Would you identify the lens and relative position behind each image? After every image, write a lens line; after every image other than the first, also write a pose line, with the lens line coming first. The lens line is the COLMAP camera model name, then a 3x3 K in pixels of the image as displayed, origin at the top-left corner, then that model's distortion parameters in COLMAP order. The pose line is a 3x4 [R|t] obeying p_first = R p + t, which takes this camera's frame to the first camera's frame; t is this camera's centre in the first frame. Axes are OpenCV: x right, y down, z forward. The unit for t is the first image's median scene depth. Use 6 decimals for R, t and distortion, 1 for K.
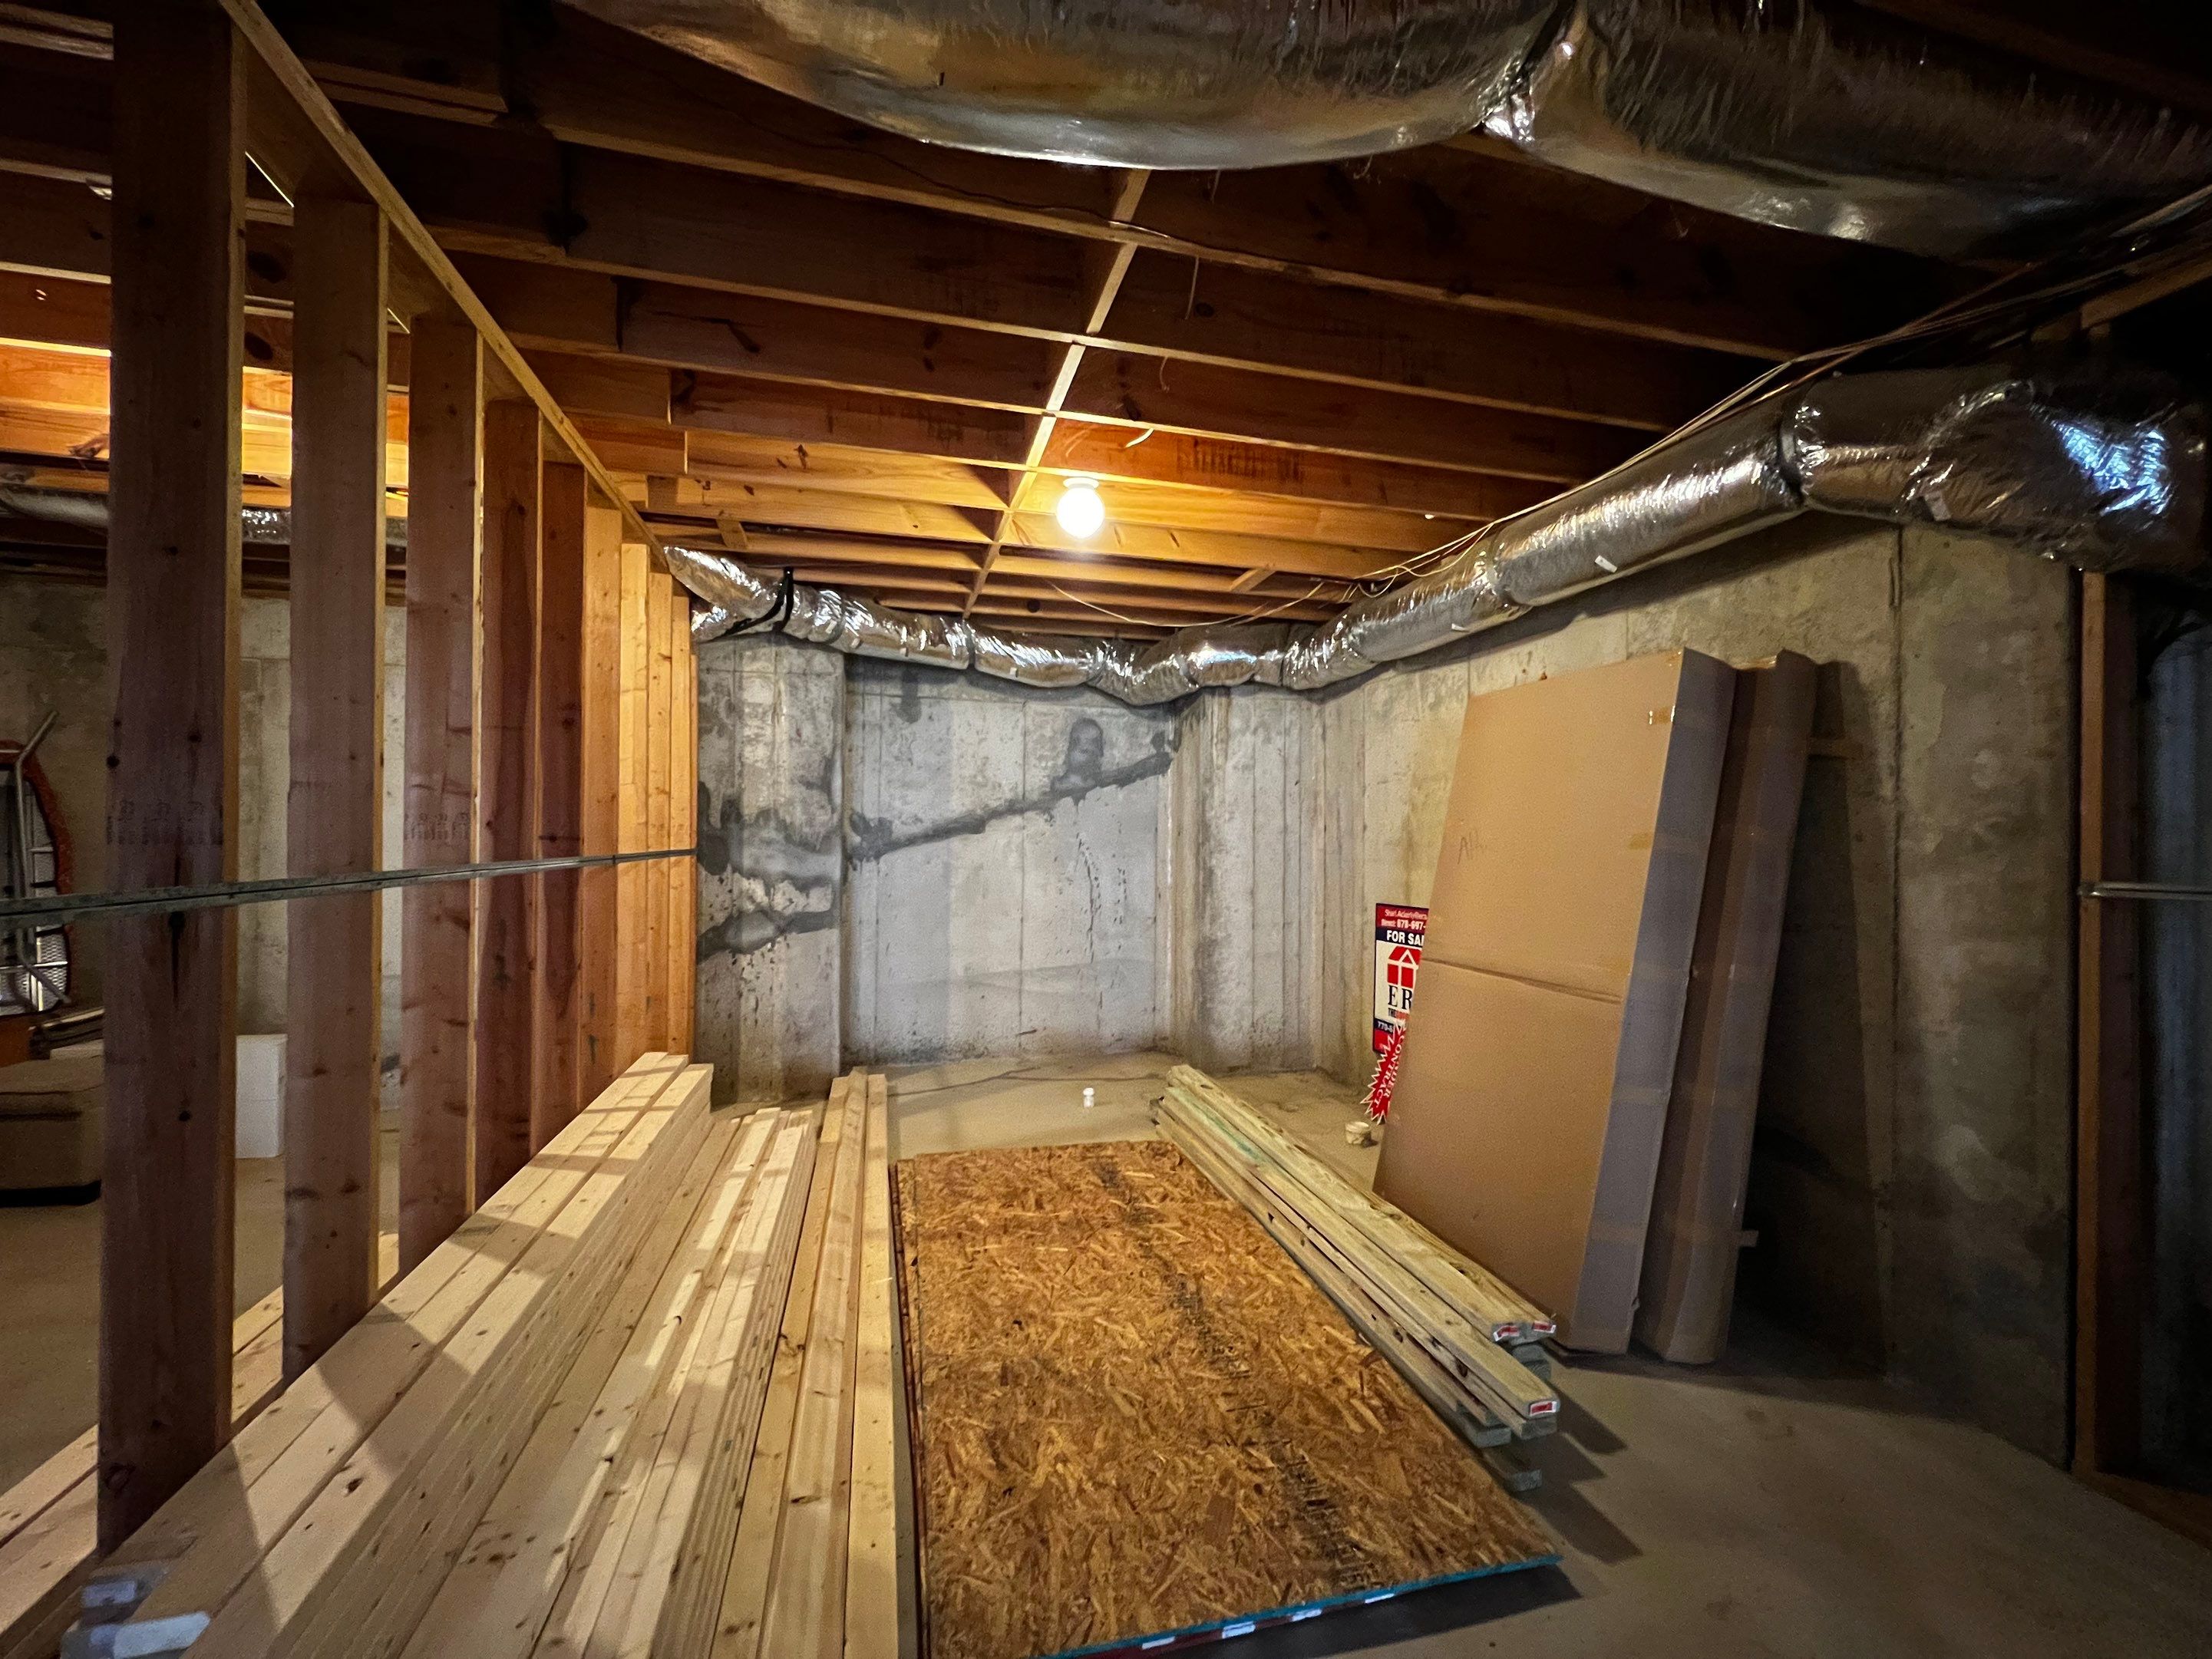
lens RADIAL K [[883.6, 0, 1103.1], [0, 883.6, 831.6], [0, 0, 1]] dist [-0.001941, 0.001025]
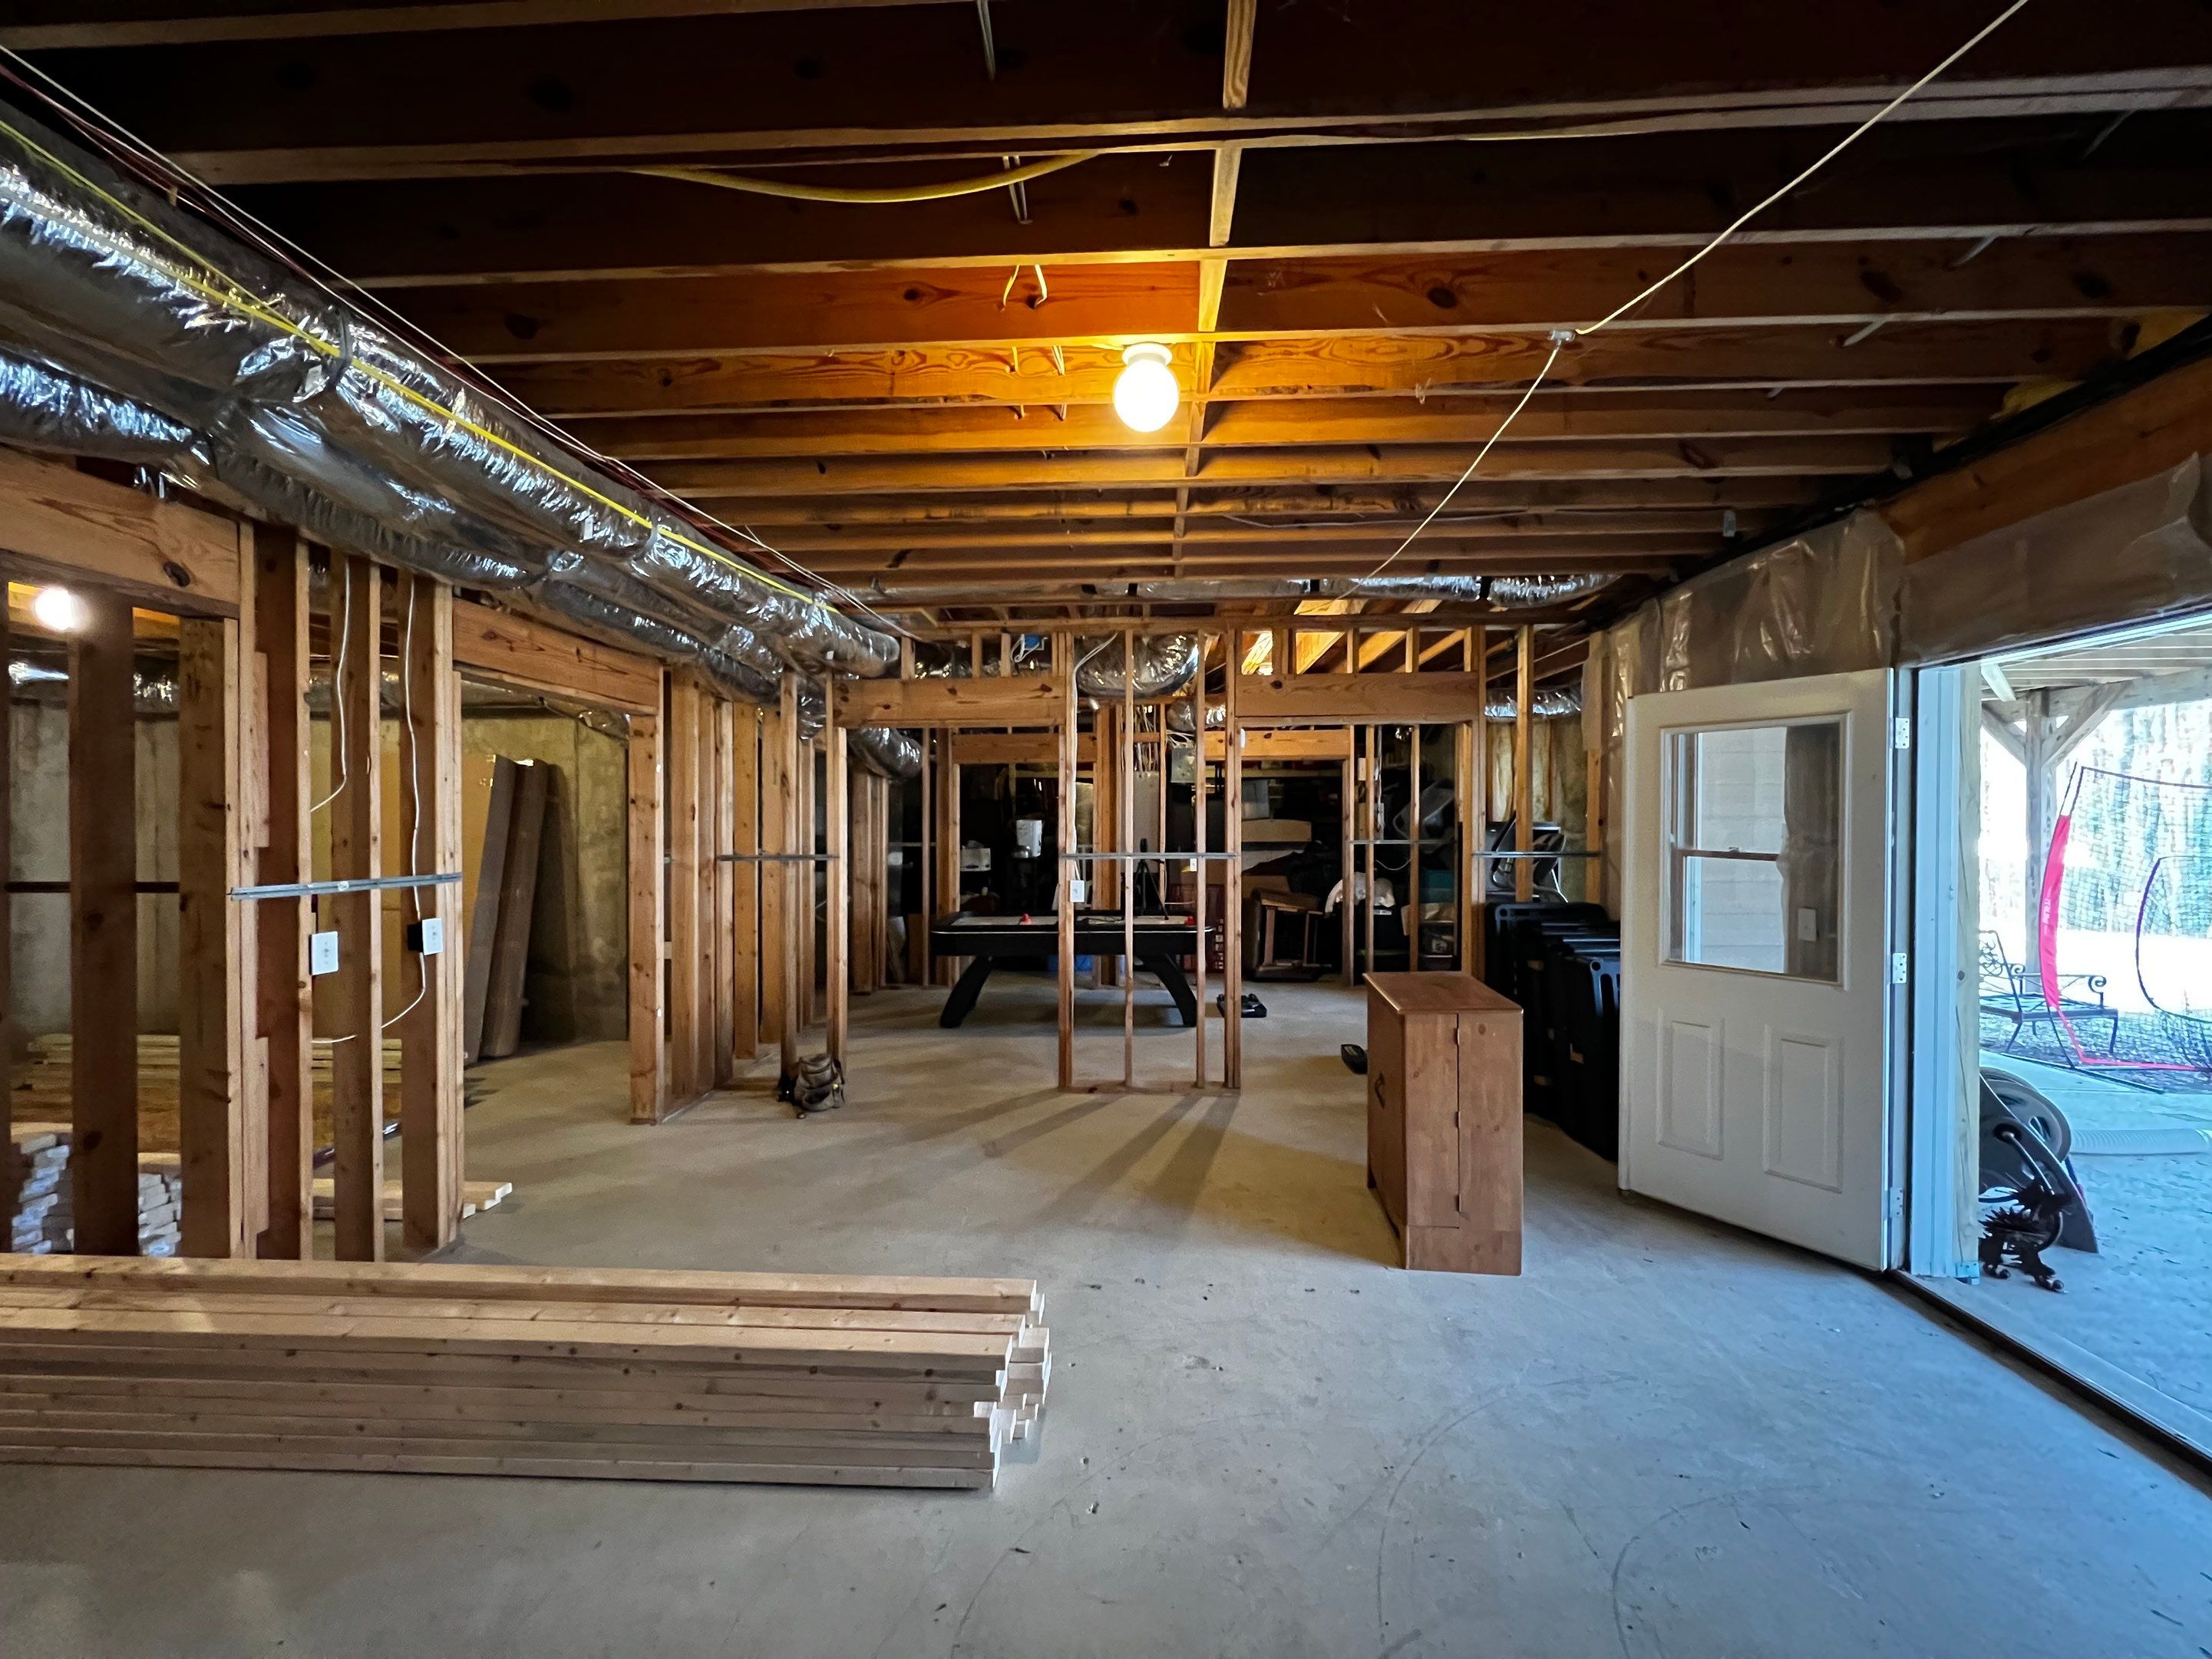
lens RADIAL K [[883.6, 0, 1105.5], [0, 883.6, 834.5], [0, 0, 1]] dist [-0.001941, 0.001025]
pose [[0.286654, -0.015108, 0.957915, -1.170744], [-0.002373, 0.999861, 0.016480, -0.043364], [-0.958031, -0.006997, 0.286578, -1.262934]]
